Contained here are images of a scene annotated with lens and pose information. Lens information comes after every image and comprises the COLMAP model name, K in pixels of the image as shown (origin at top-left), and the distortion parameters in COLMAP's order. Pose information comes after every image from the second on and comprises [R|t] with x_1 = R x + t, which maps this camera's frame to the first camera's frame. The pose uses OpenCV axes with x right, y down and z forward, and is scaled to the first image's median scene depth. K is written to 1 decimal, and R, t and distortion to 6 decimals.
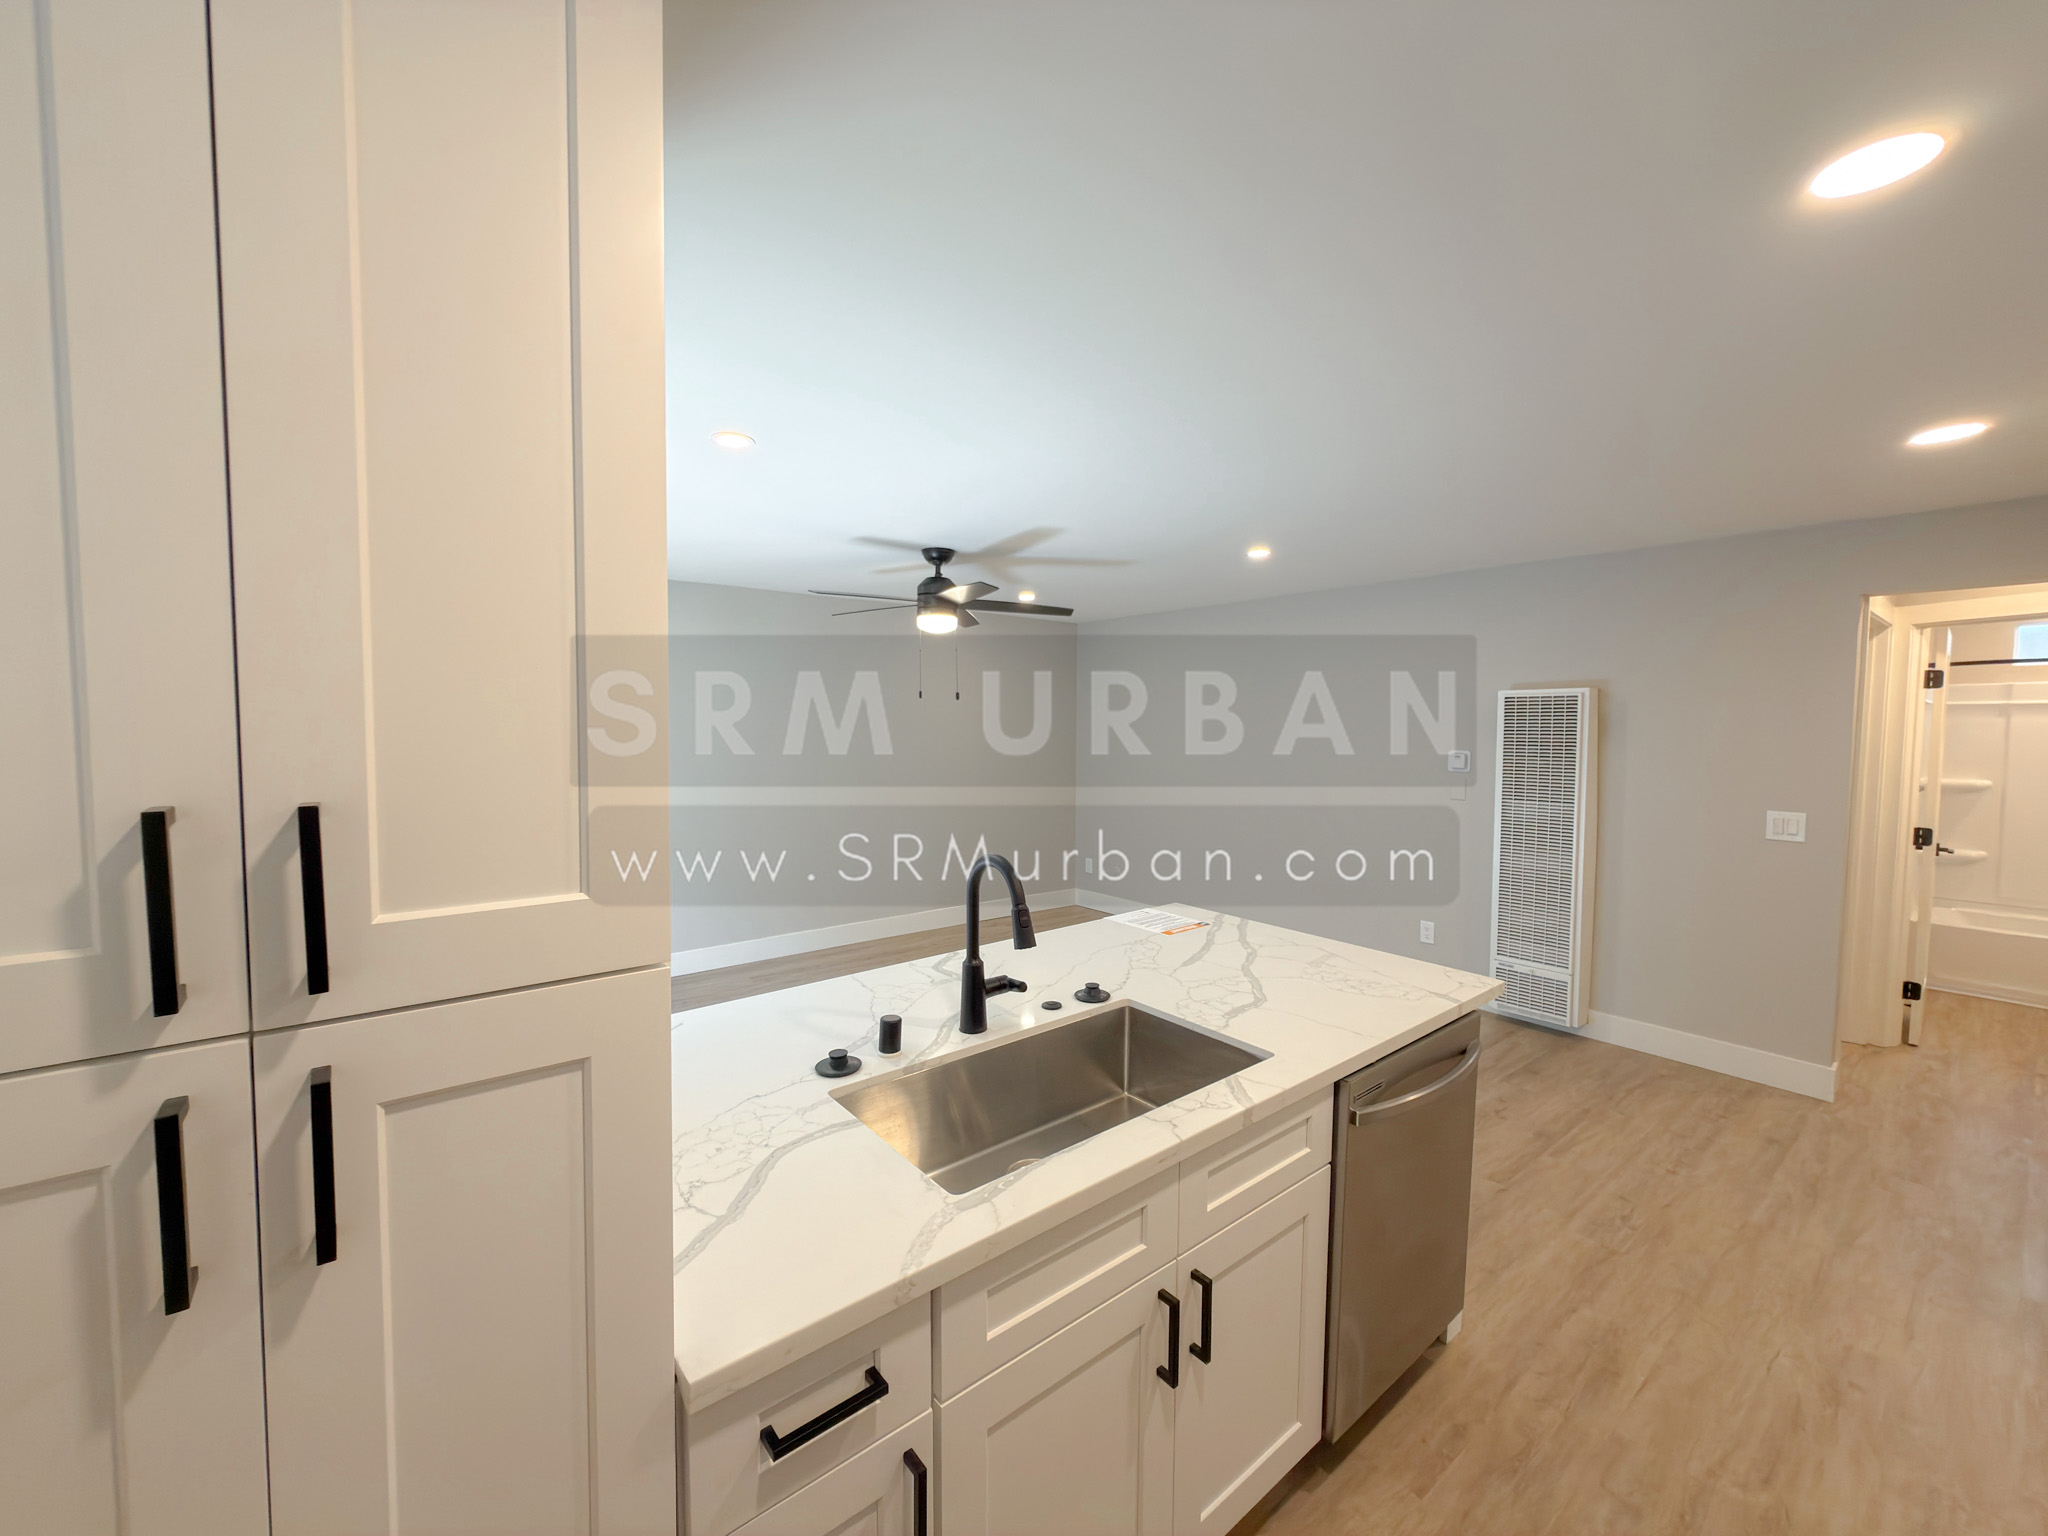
lens RADIAL K [[818.8, 0, 1038.3], [0, 818.8, 776.6], [0, 0, 1]] dist [0.002124, -0.000186]
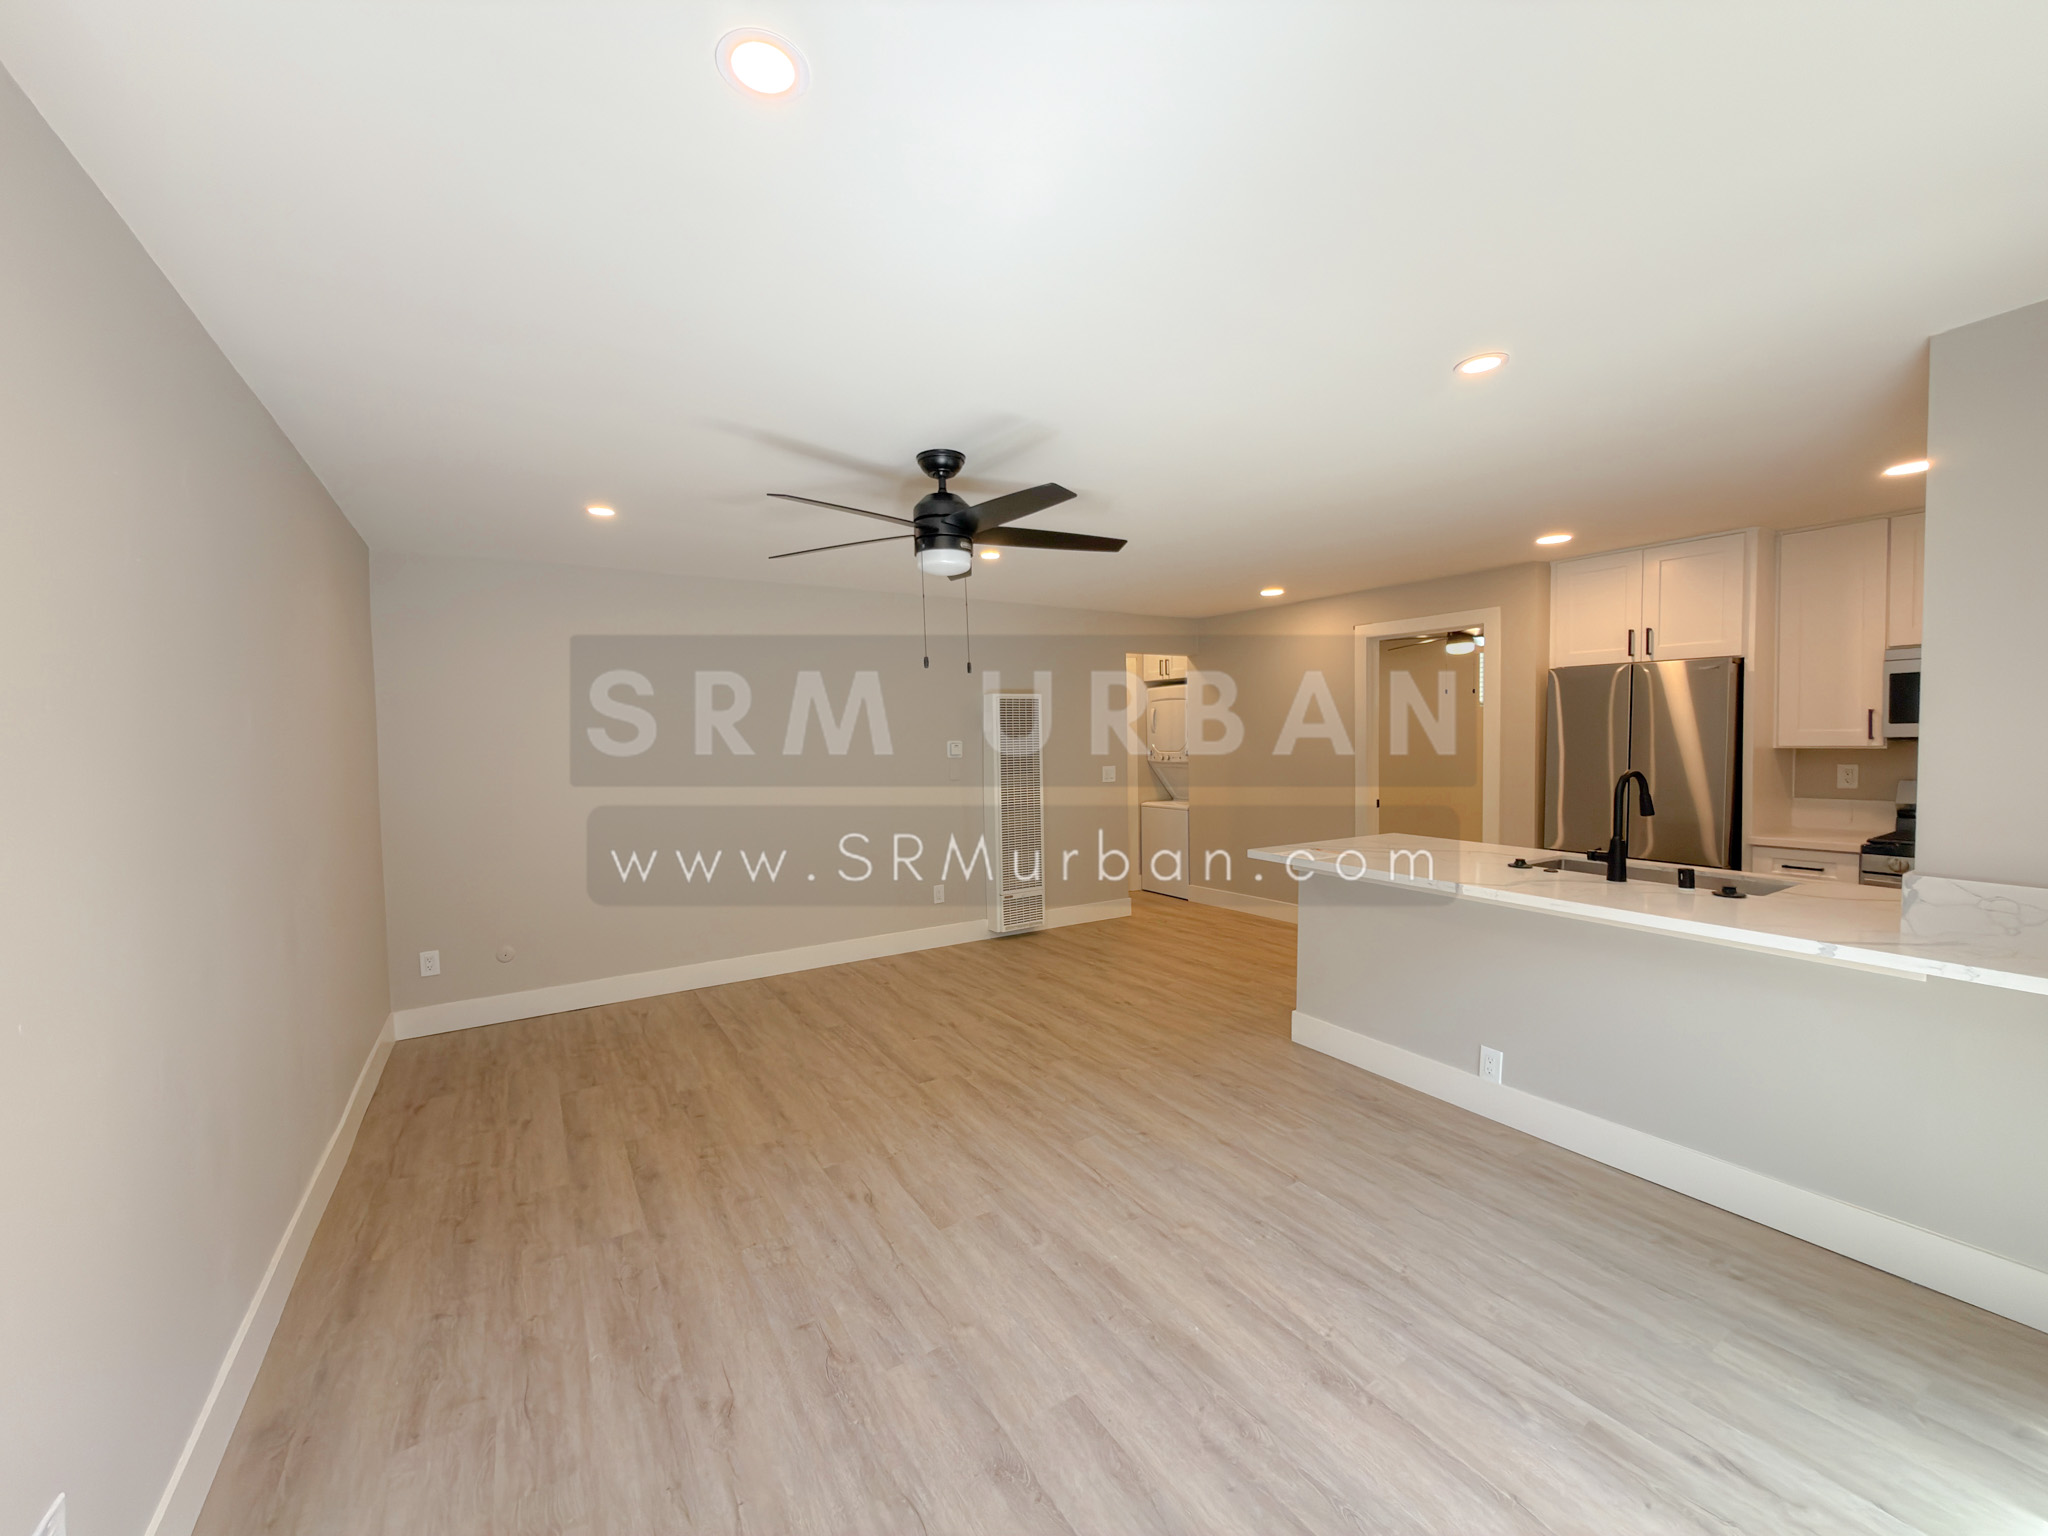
lens RADIAL K [[818.8, 0, 1028.0], [0, 818.8, 765.9], [0, 0, 1]] dist [0.002124, -0.000186]
pose [[0.139174, -0.042484, 0.989356, -1.653834], [0.075314, 0.996640, 0.032202, -0.056443], [-0.987400, 0.070031, 0.141906, 1.668429]]
